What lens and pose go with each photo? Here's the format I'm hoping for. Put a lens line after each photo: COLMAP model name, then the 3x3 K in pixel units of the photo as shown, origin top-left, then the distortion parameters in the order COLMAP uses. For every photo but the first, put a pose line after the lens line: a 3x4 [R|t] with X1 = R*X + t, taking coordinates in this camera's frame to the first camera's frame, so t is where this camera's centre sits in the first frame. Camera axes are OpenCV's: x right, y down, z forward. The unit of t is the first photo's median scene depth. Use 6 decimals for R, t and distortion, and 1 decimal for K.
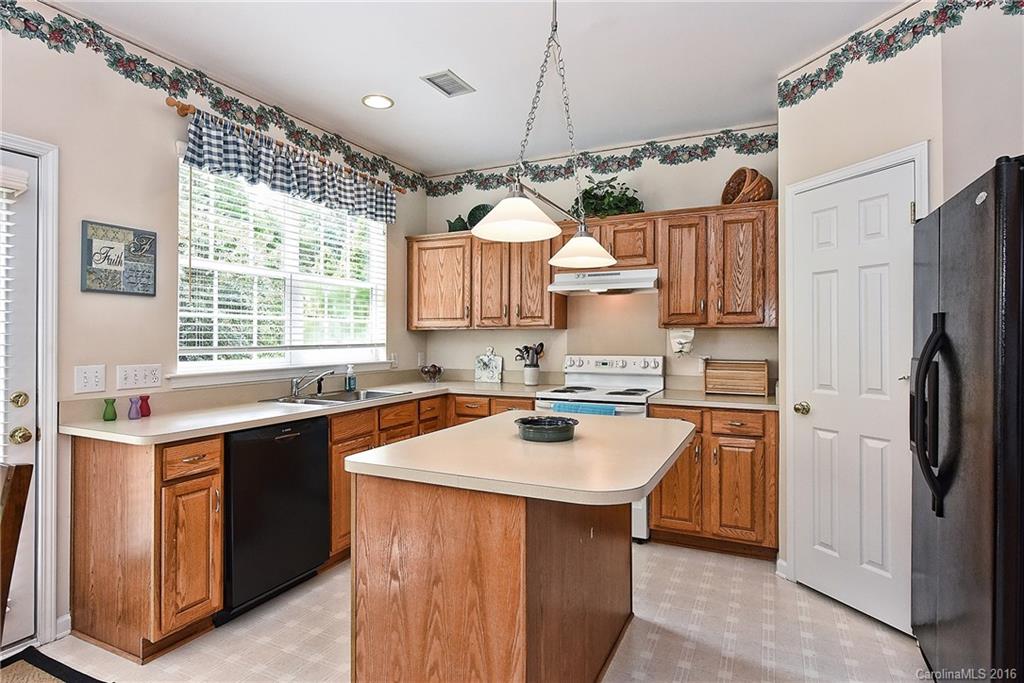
lens RADIAL K [[562.2, 0, 485.5], [0, 562.2, 338.4], [0, 0, 1]] dist [0.000338, 0.000459]
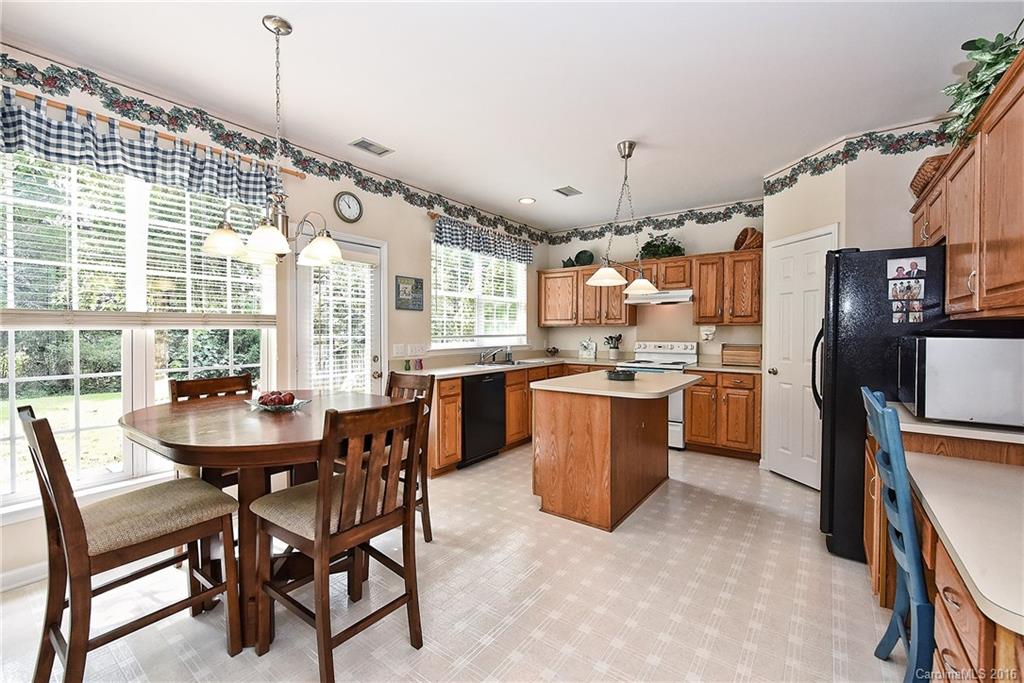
lens RADIAL K [[423.4, 0, 502.7], [0, 423.4, 337.3], [0, 0, 1]] dist [-0.000516, 0.000036]
pose [[0.984354, 0.002775, -0.176183, -0.027094], [-0.000400, 0.999909, 0.013512, 0.001019], [0.176204, -0.013230, 0.984265, -0.360316]]
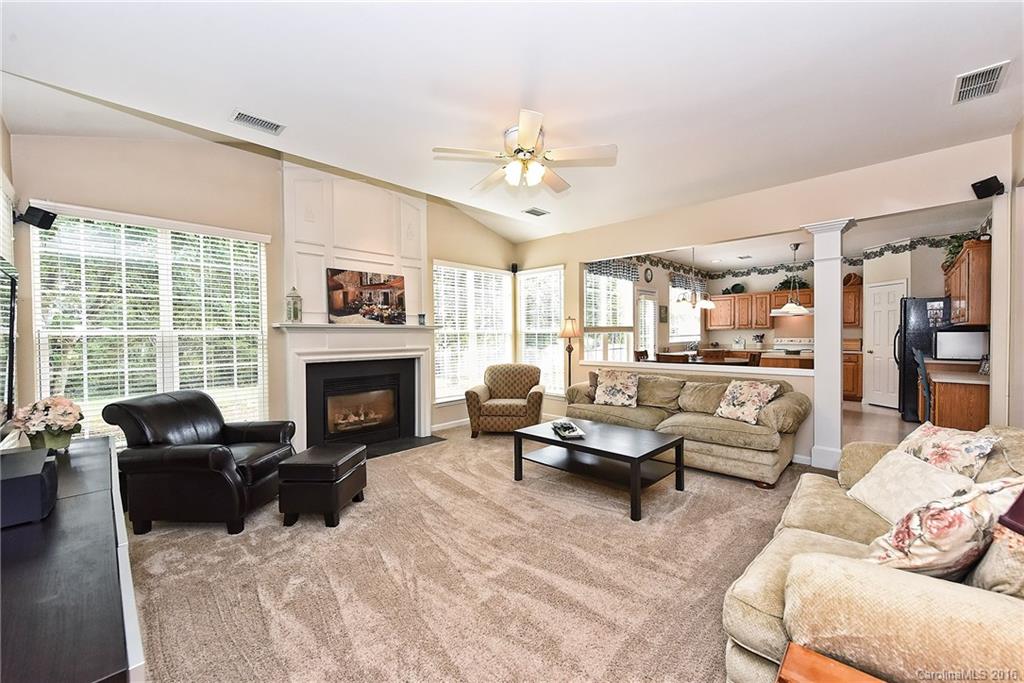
lens RADIAL K [[397.5, 0, 512.0], [0, 397.5, 341.5], [0, 0, 1]] dist [0.007250, -0.000184]
pose [[0.955768, -0.004889, -0.294080, -0.645240], [0.010009, 0.999823, 0.015906, 0.002863], [0.293951, -0.018146, 0.955648, -1.578991]]
